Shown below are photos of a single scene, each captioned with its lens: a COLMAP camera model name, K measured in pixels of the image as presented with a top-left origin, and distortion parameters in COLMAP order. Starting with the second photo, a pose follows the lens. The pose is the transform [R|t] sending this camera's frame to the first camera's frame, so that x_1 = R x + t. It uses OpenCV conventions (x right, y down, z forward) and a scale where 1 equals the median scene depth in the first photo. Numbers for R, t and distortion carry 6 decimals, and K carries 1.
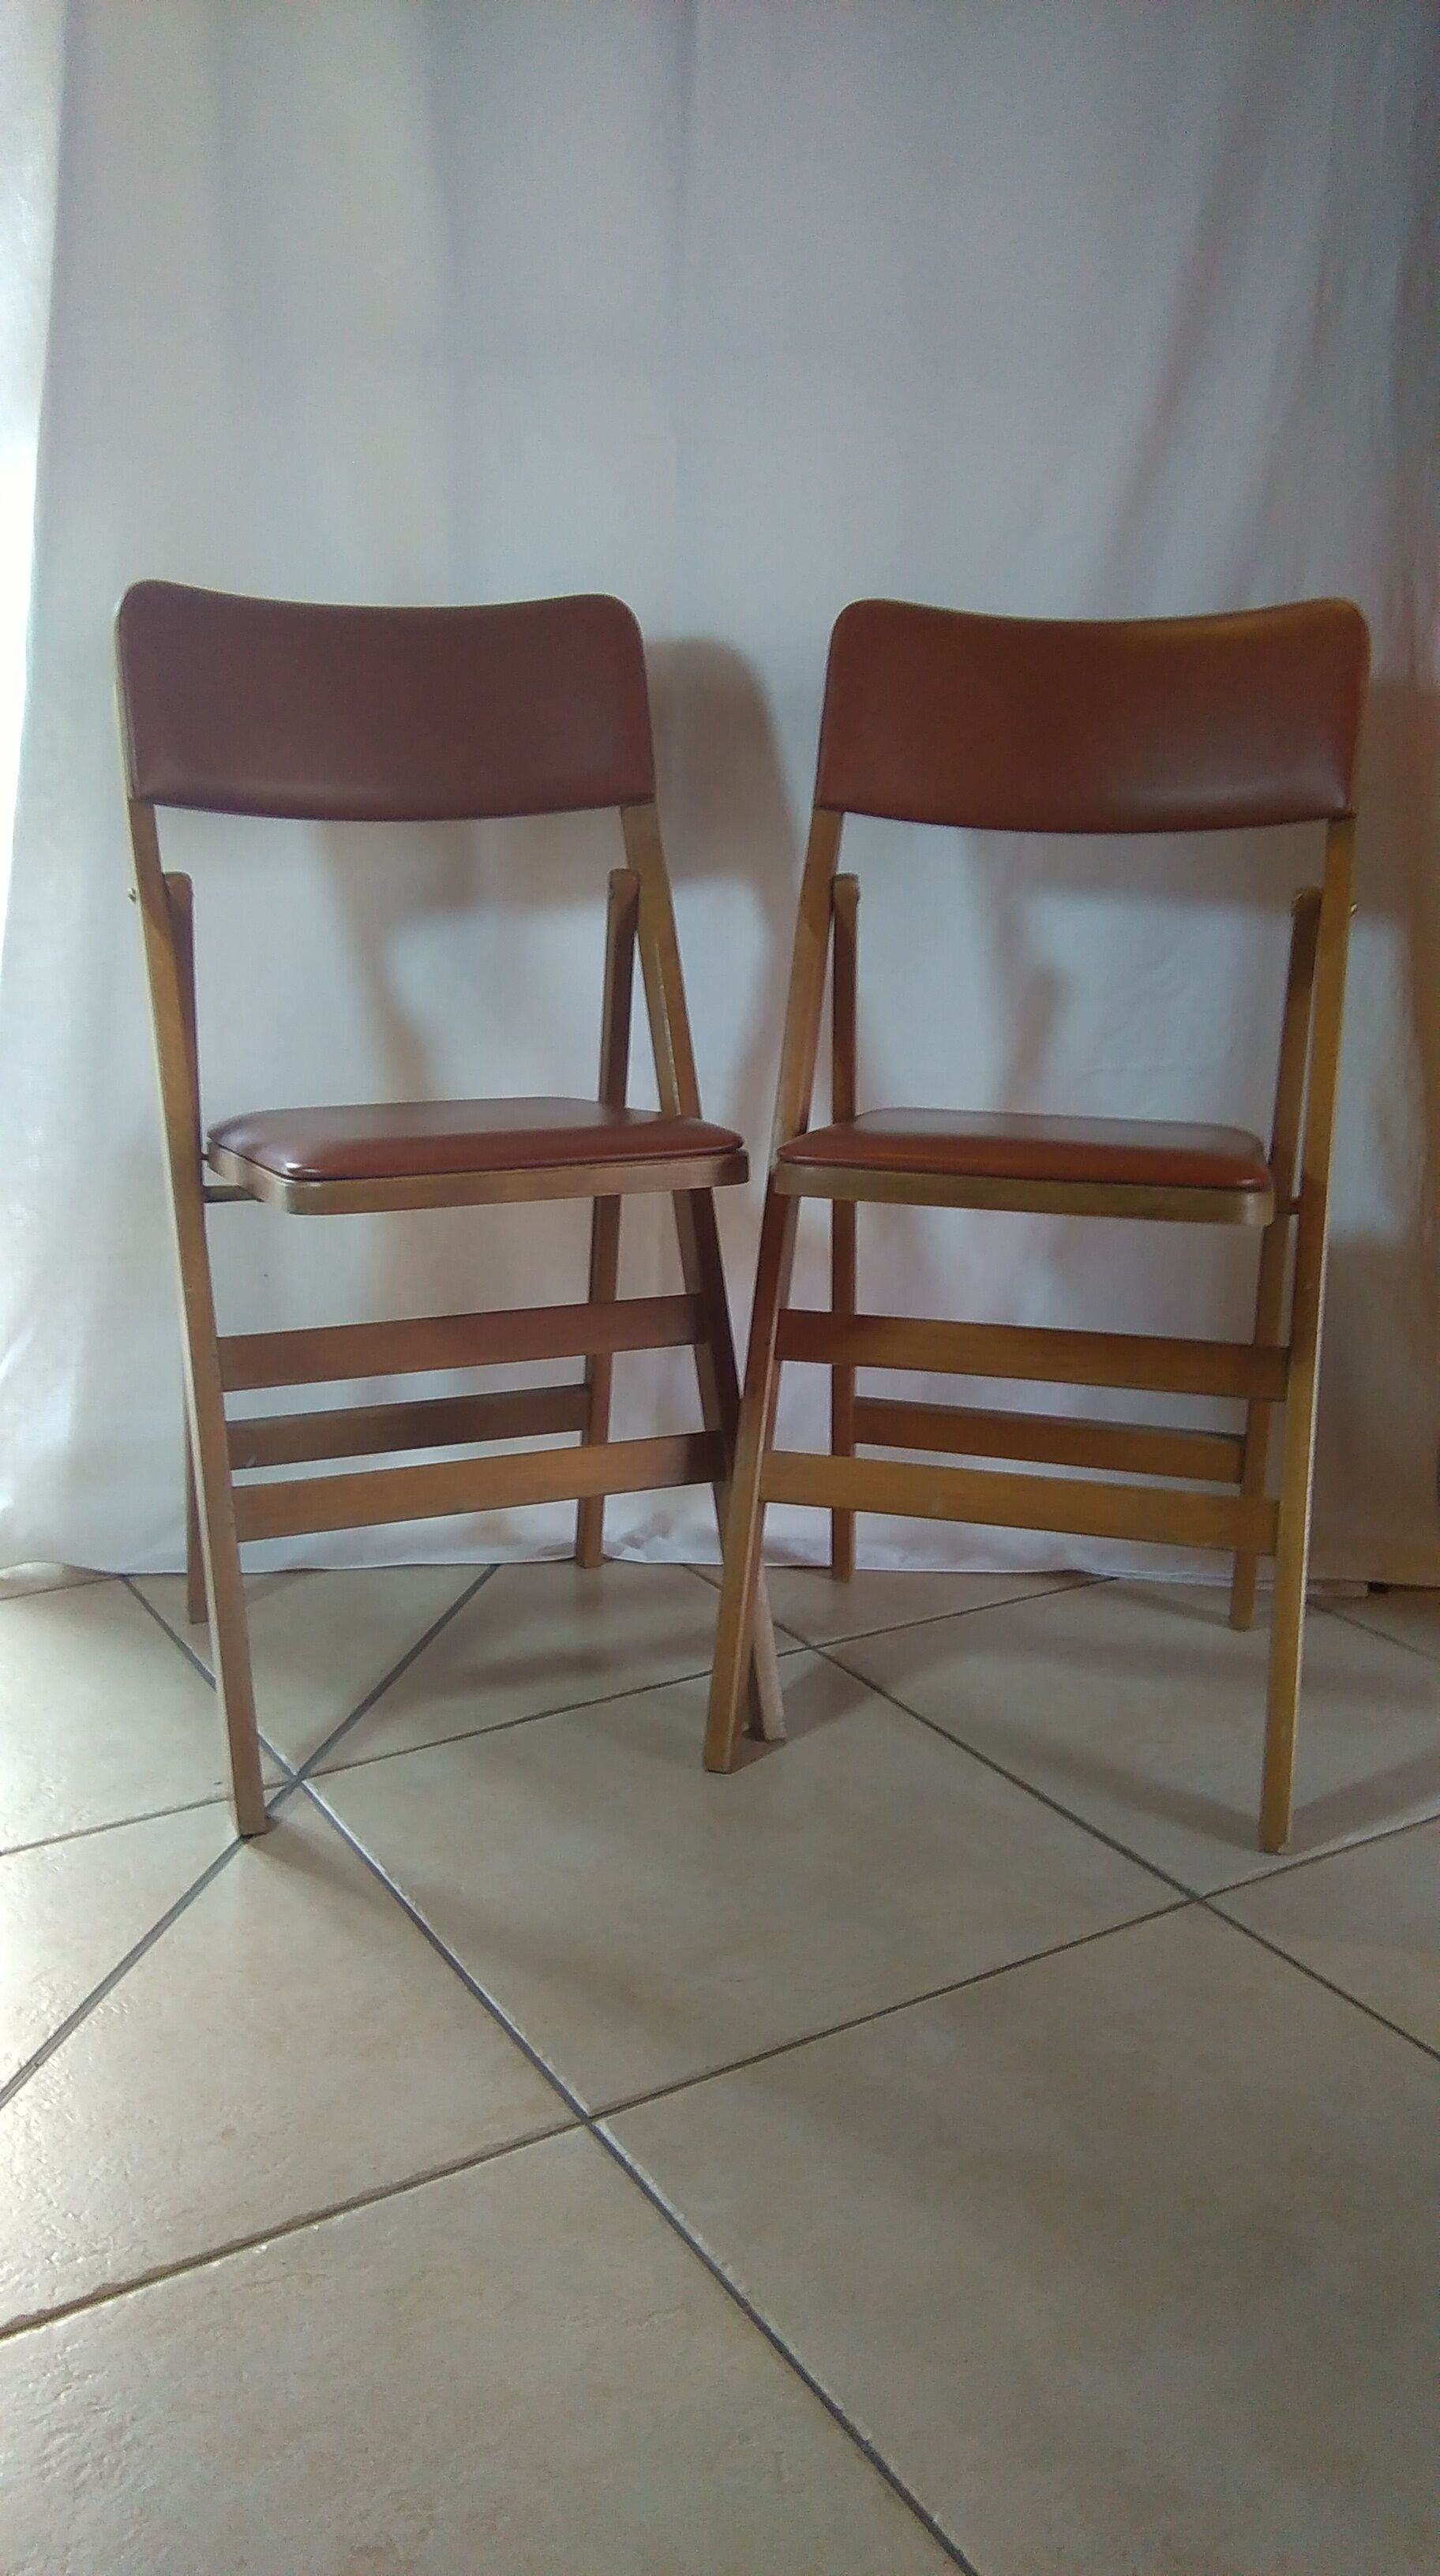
lens RADIAL K [[2151.8, 0, 728.5], [0, 2151.8, 1304.1], [0, 0, 1]] dist [-0.006684, -0.004583]
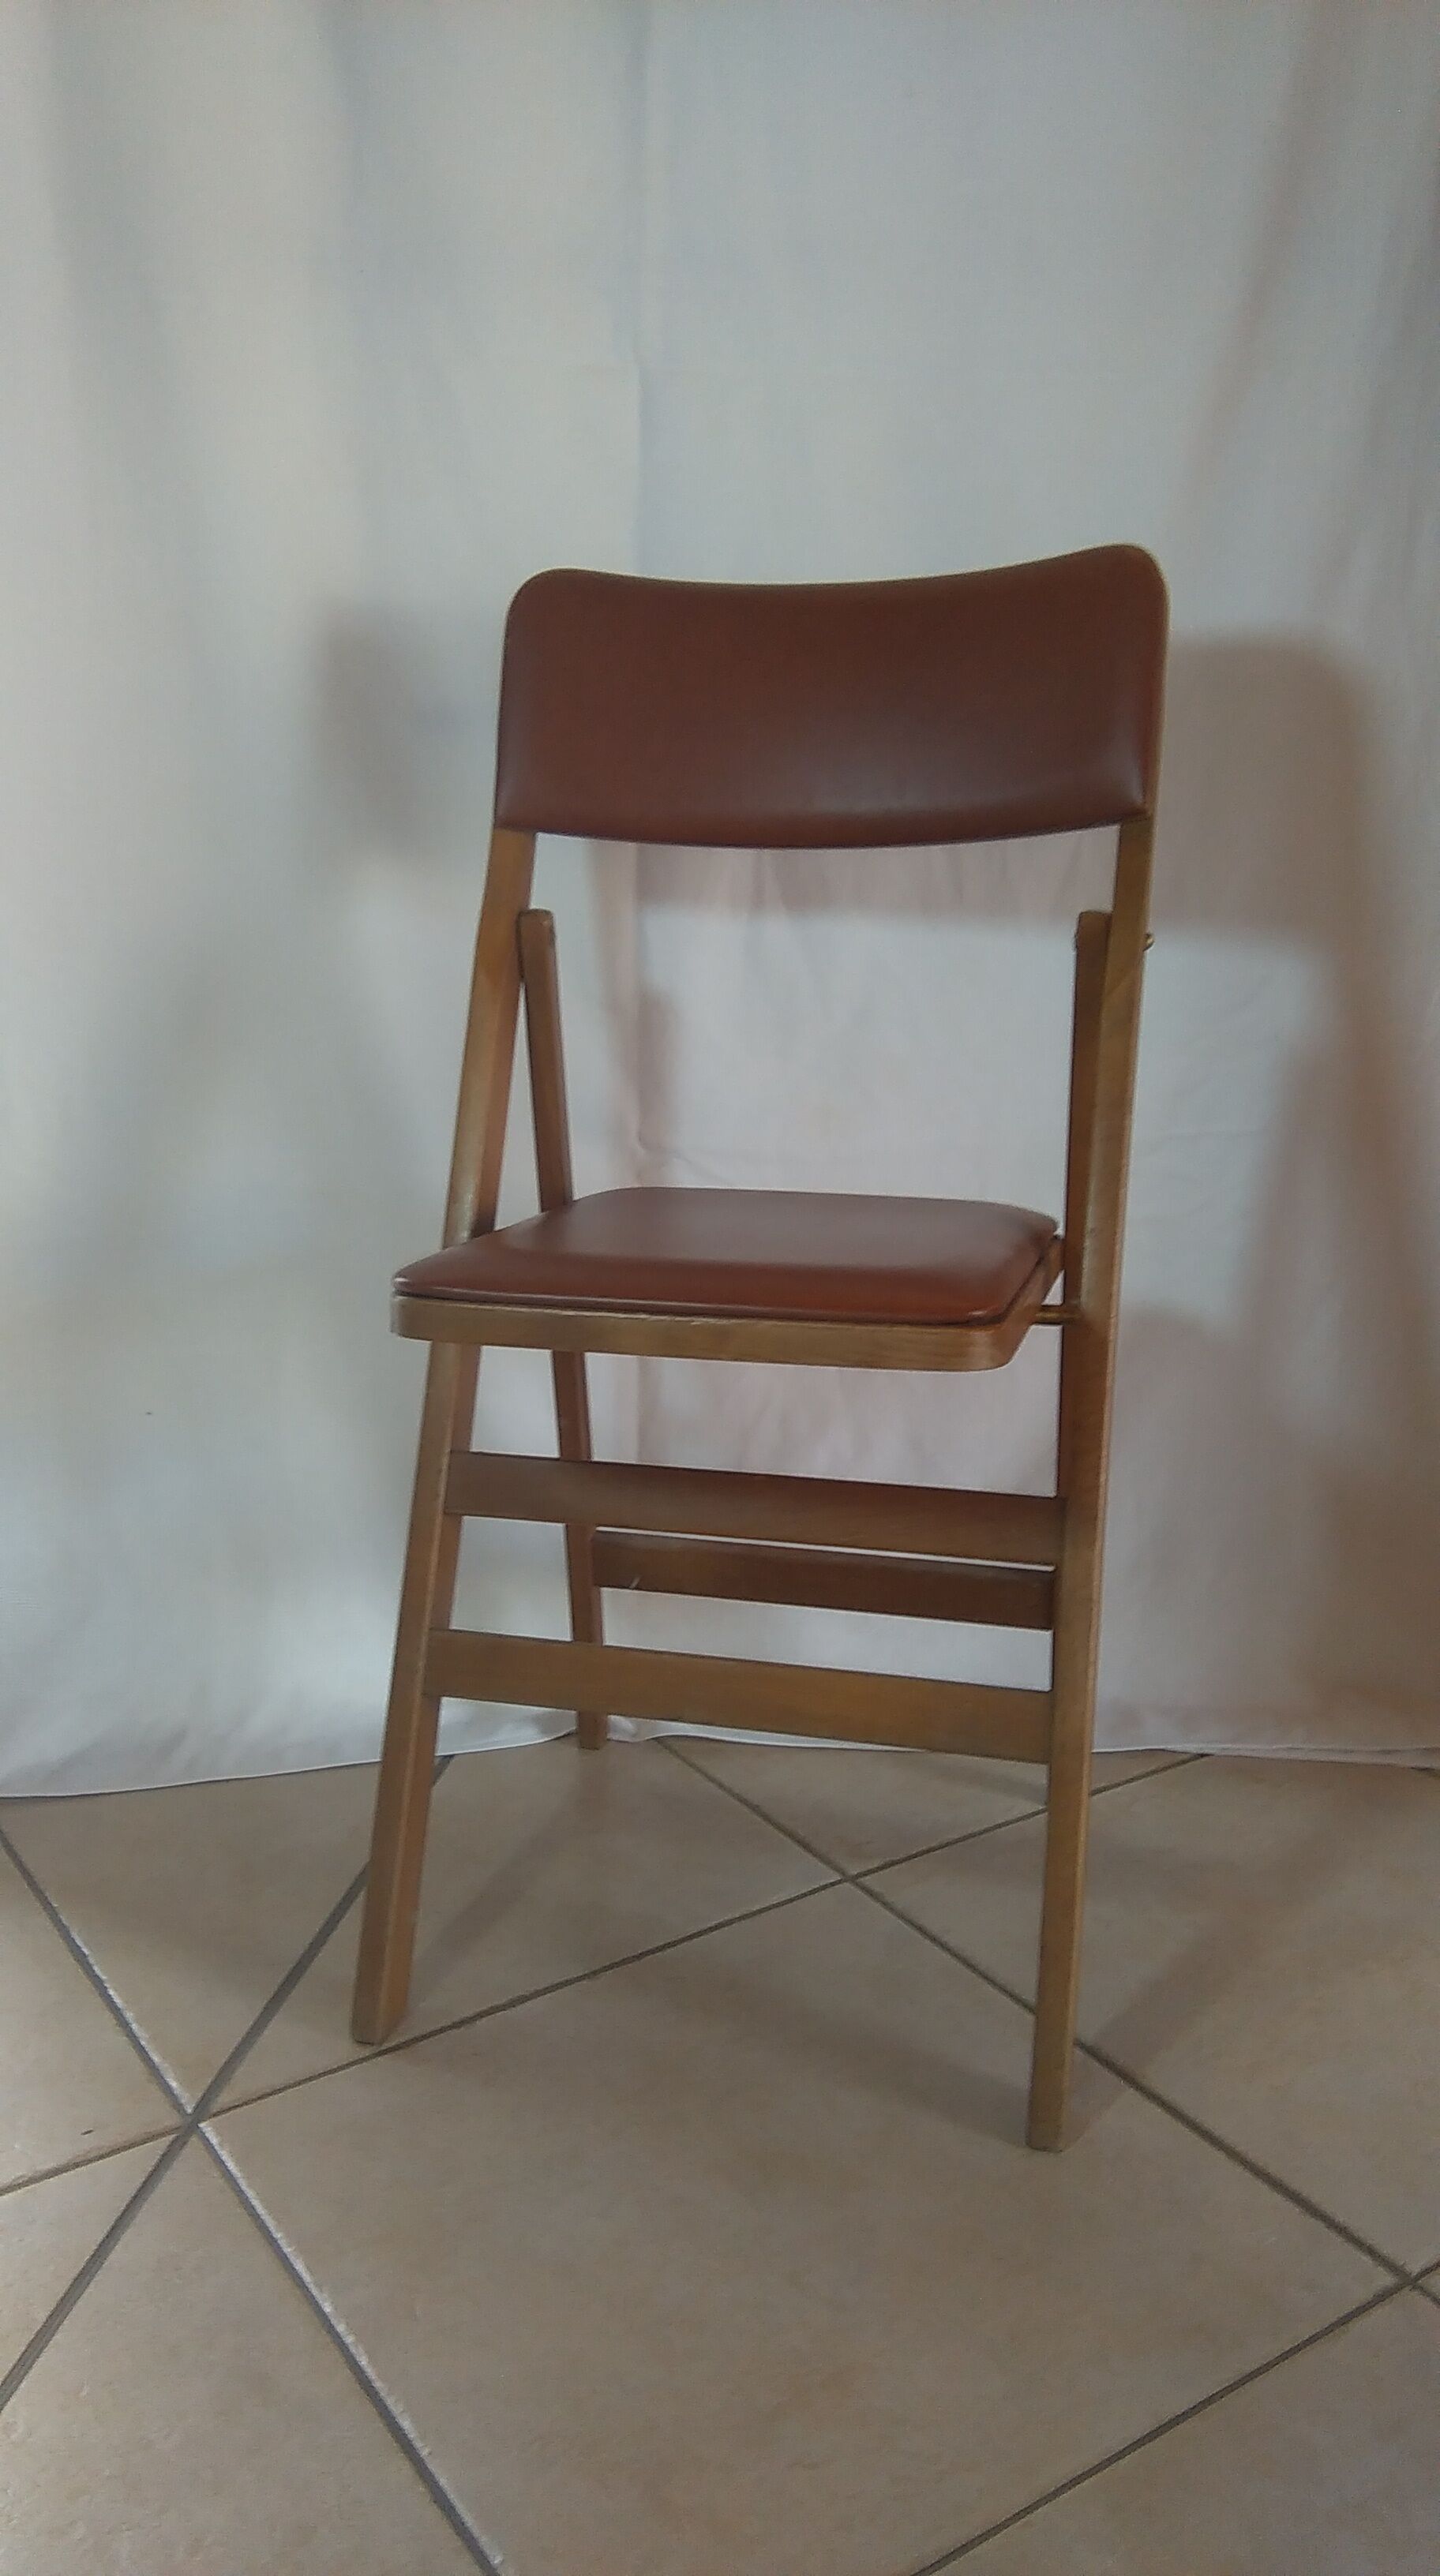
lens RADIAL K [[2151.8, 0, 721.8], [0, 2151.8, 1272.6], [0, 0, 1]] dist [-0.006684, -0.004583]
pose [[0.999150, -0.025256, 0.032576, -0.031469], [0.025769, 0.999549, -0.015421, -0.059621], [-0.032172, 0.016248, 0.999350, 0.231374]]
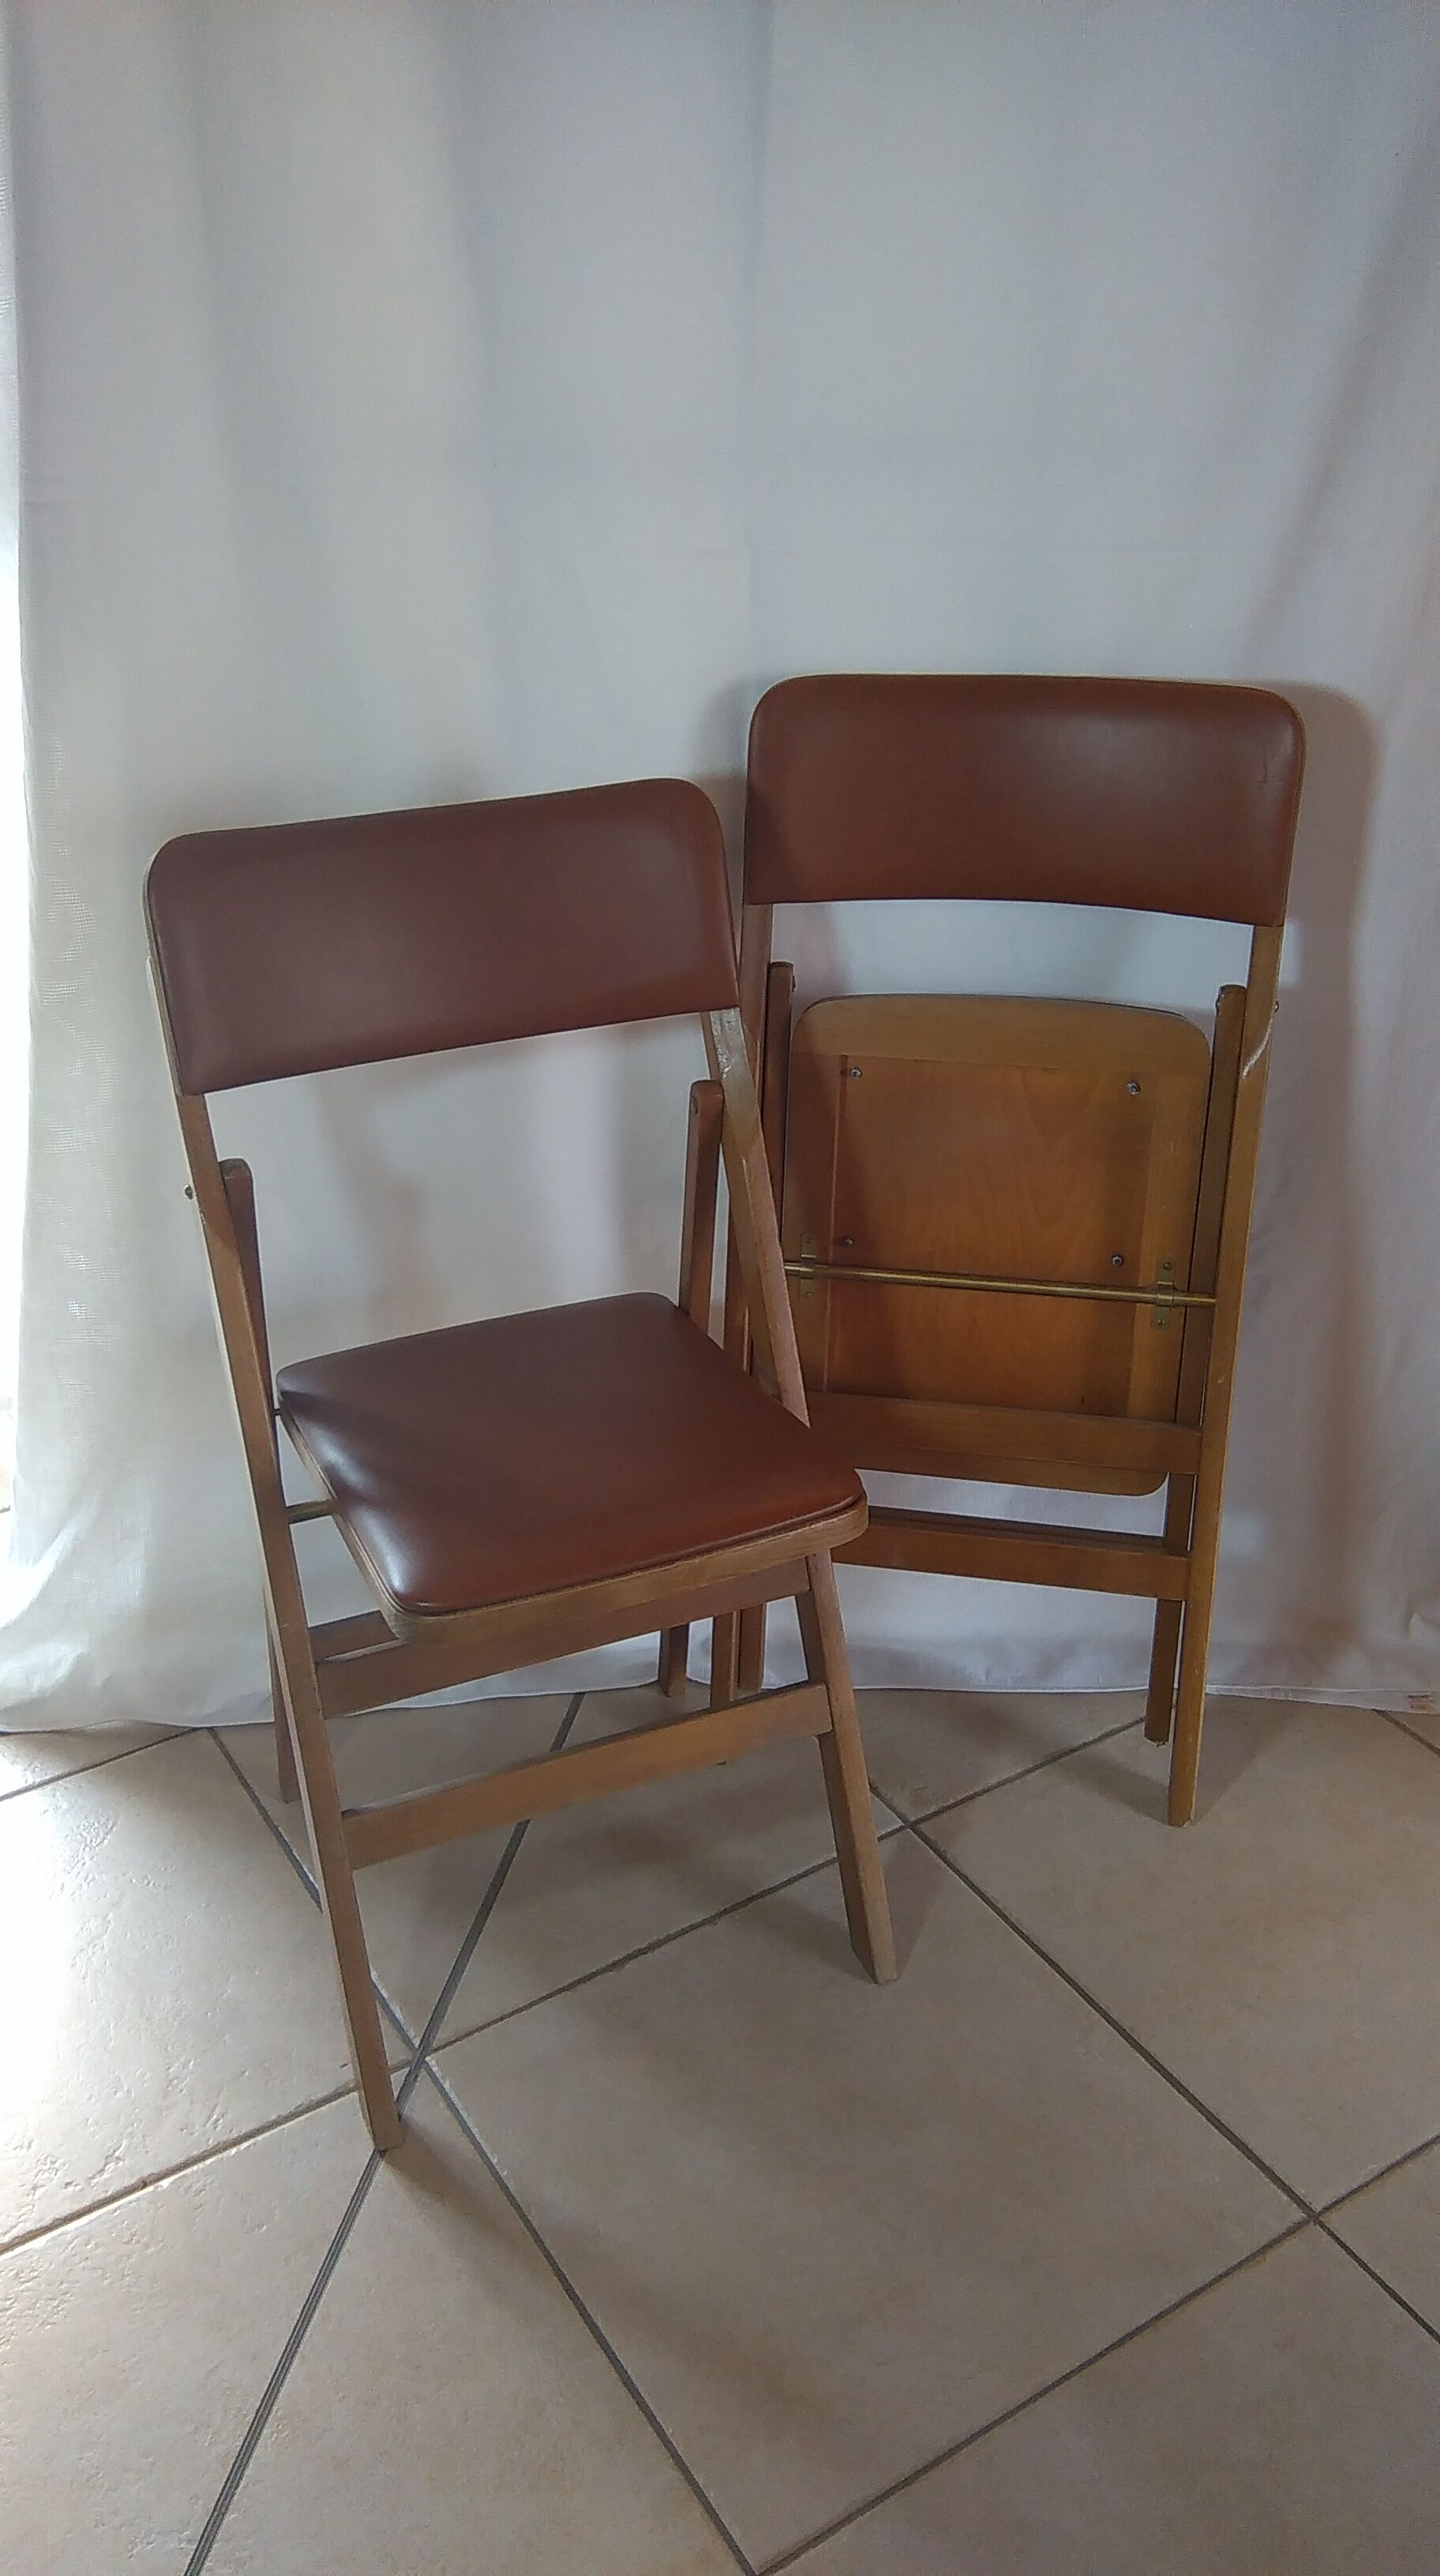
lens RADIAL K [[2151.8, 0, 709.8], [0, 2151.8, 1309.0], [0, 0, 1]] dist [-0.006684, -0.004583]
pose [[0.999719, -0.023647, 0.001421, -0.055915], [0.022690, 0.973067, 0.229401, -0.347264], [-0.006807, -0.229305, 0.973331, 0.088937]]
